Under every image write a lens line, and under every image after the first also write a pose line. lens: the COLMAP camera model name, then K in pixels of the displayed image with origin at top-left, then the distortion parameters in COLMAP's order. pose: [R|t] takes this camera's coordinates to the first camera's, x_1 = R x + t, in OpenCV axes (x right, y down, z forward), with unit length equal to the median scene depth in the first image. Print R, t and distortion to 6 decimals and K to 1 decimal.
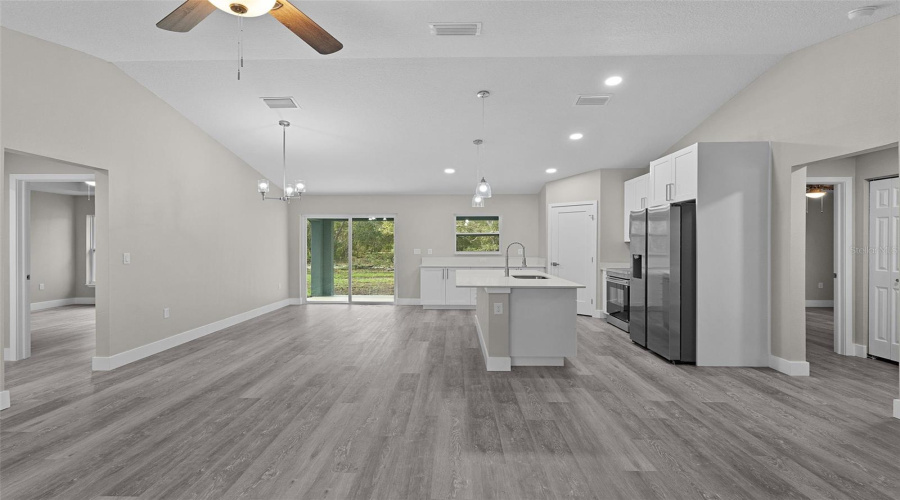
lens RADIAL K [[432.6, 0, 441.7], [0, 432.6, 247.4], [0, 0, 1]] dist [0.001271, 0.001030]
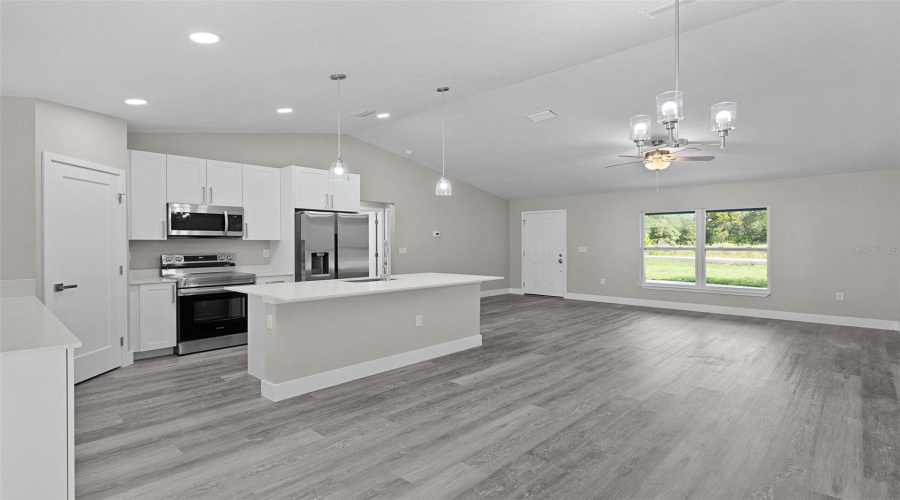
lens RADIAL K [[432.6, 0, 441.7], [0, 432.6, 247.4], [0, 0, 1]] dist [0.001271, 0.001030]
pose [[-0.741031, -0.005126, 0.671451, -0.741311], [0.006904, 0.999860, 0.015253, -0.016506], [-0.671435, 0.015939, -0.740892, 2.300387]]
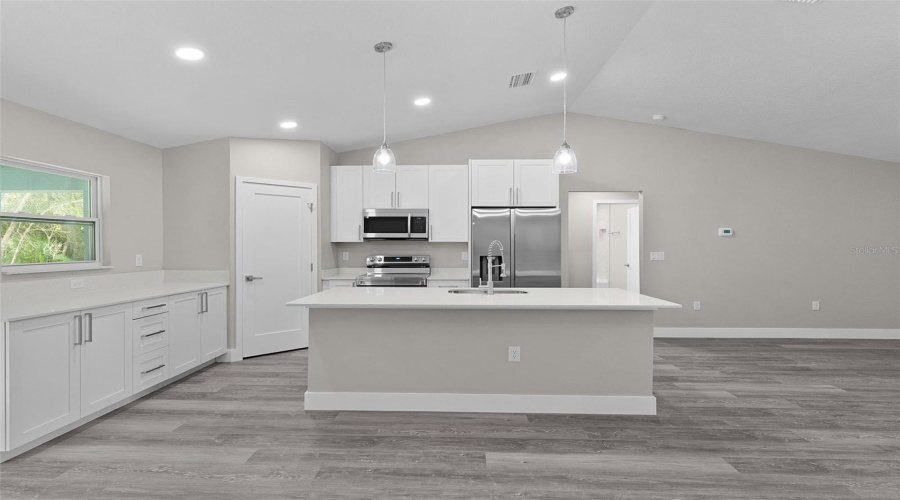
lens RADIAL K [[450.3, 0, 442.7], [0, 450.3, 250.2], [0, 0, 1]] dist [0.002010, 0.001384]
pose [[0.010527, -0.008167, 0.999911, -0.773657], [0.007037, 0.999942, 0.008093, -0.006719], [-0.999920, 0.006952, 0.010584, 1.566905]]
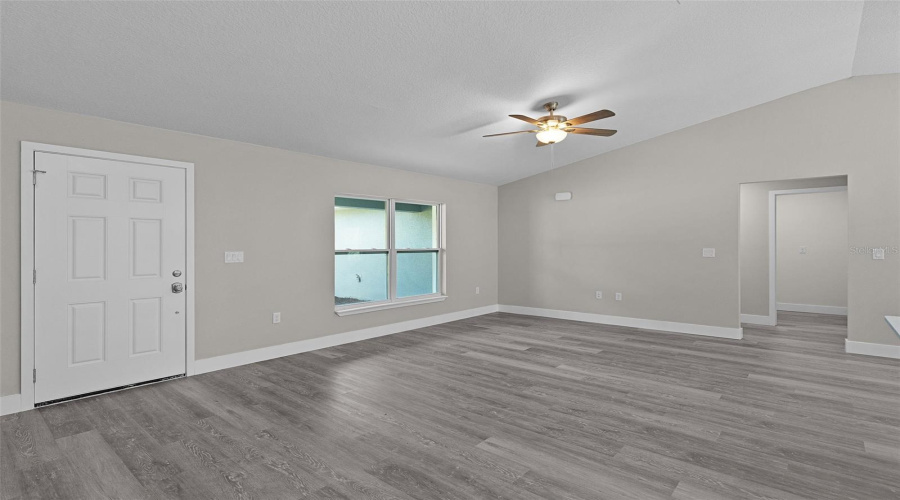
lens RADIAL K [[432.6, 0, 441.7], [0, 432.6, 247.4], [0, 0, 1]] dist [0.001271, 0.001030]
pose [[-0.638511, 0.006835, -0.769582, 0.901273], [-0.001522, 0.999947, 0.010144, 0.000388], [0.769611, 0.007648, -0.638467, 1.054698]]
